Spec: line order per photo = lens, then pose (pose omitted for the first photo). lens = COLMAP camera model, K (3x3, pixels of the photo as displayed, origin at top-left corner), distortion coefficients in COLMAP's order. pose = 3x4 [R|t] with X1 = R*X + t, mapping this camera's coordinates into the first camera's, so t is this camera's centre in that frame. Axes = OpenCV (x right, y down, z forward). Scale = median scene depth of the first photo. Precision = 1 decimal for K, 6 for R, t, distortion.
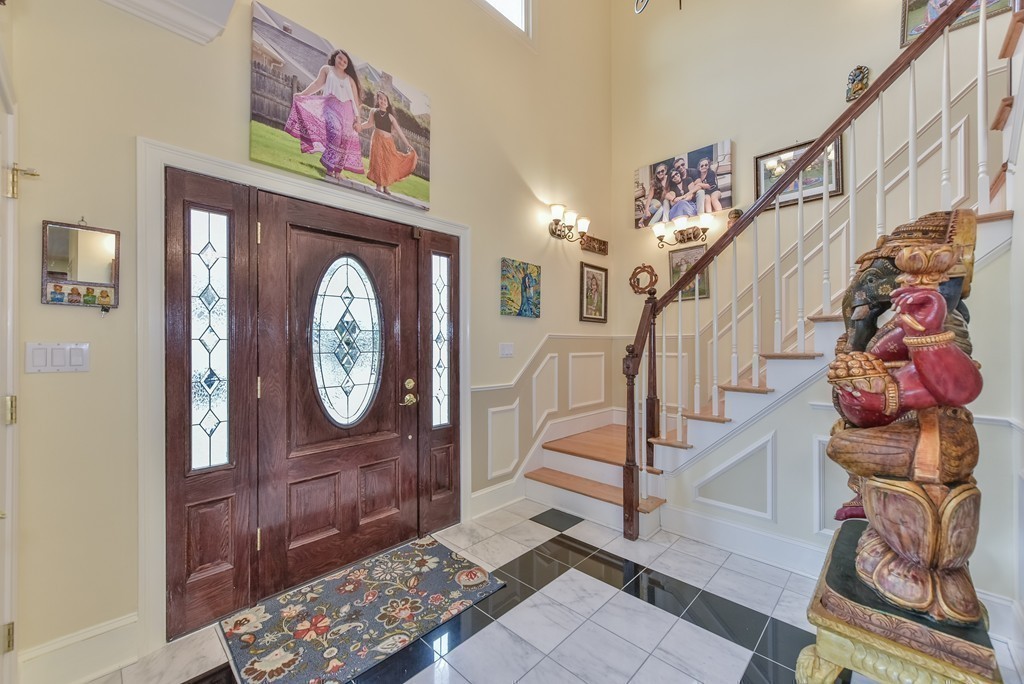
lens RADIAL K [[407.9, 0, 512.0], [0, 407.9, 342.0], [0, 0, 1]] dist [-0.001062, -0.000562]
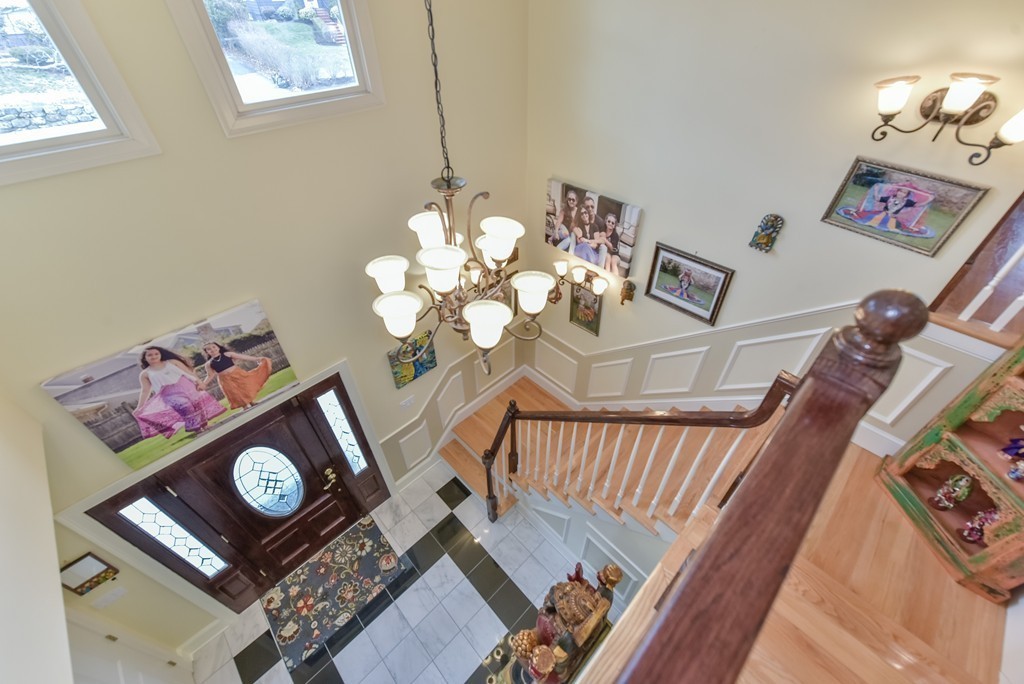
lens RADIAL K [[407.9, 0, 512.0], [0, 407.9, 342.0], [0, 0, 1]] dist [-0.001062, -0.000562]
pose [[0.999471, 0.017417, -0.027472, 0.466038], [0.005045, 0.751342, 0.659894, -1.305036], [0.032134, -0.659684, 0.750856, 0.286224]]
